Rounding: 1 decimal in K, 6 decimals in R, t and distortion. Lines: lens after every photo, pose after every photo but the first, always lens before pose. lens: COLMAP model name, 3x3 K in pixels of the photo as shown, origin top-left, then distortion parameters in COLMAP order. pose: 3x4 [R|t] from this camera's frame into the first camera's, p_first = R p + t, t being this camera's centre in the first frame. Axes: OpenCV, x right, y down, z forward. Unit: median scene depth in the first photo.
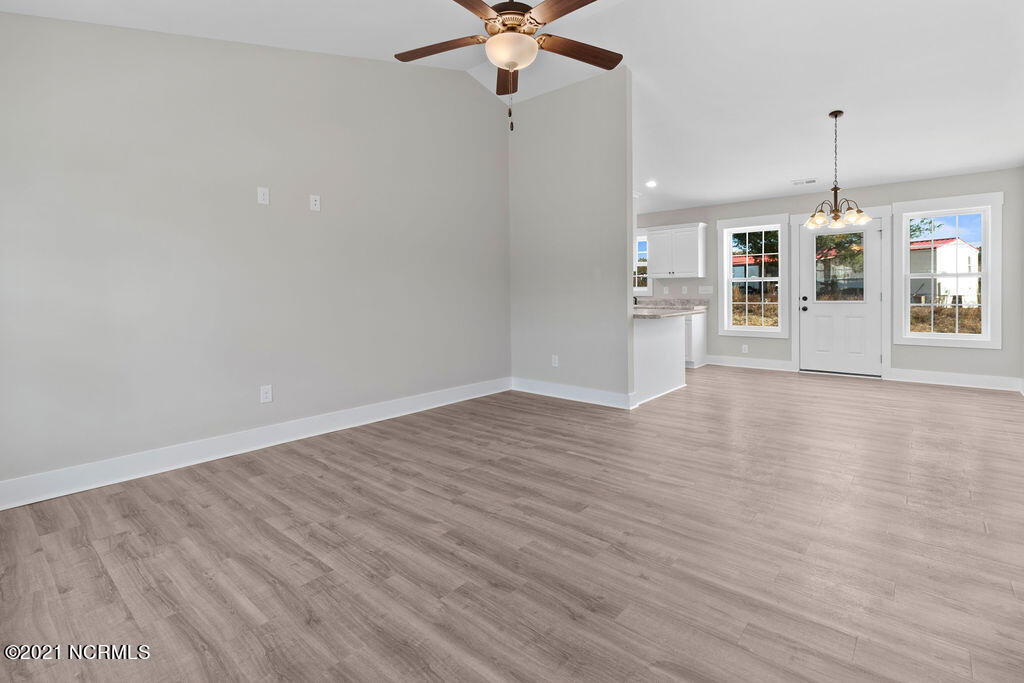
lens RADIAL K [[486.6, 0, 518.8], [0, 486.6, 298.3], [0, 0, 1]] dist [0.003572, 0.000556]
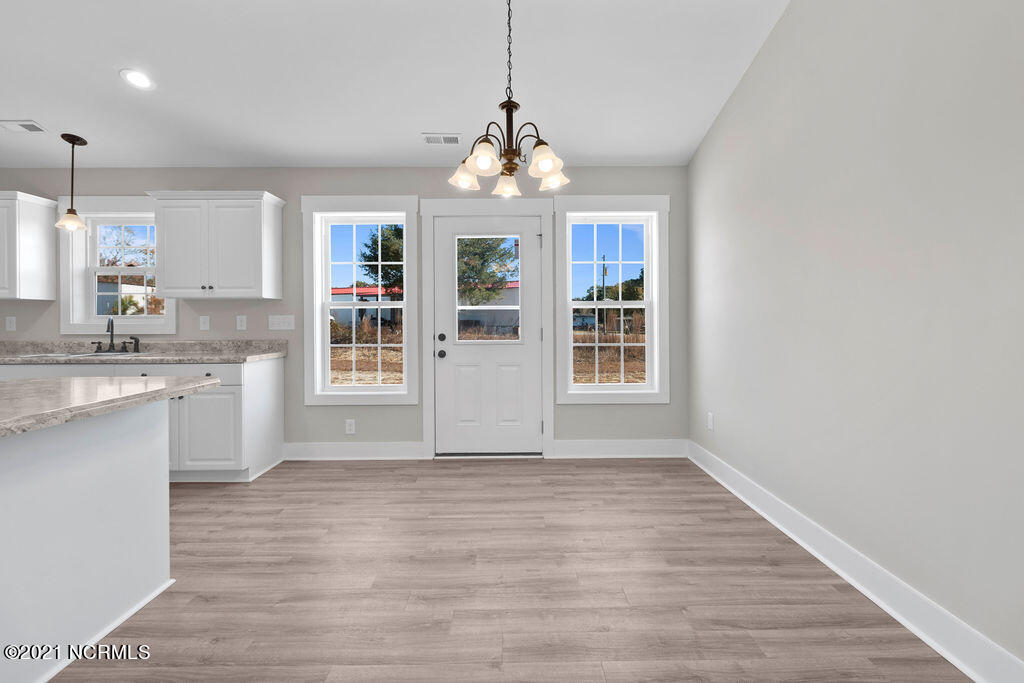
lens RADIAL K [[486.6, 0, 518.3], [0, 486.6, 319.8], [0, 0, 1]] dist [0.003572, 0.000556]
pose [[0.757855, 0.005869, 0.652397, 0.264151], [0.006978, 0.999829, -0.017100, -0.010388], [-0.652386, 0.017512, 0.757685, 0.480262]]
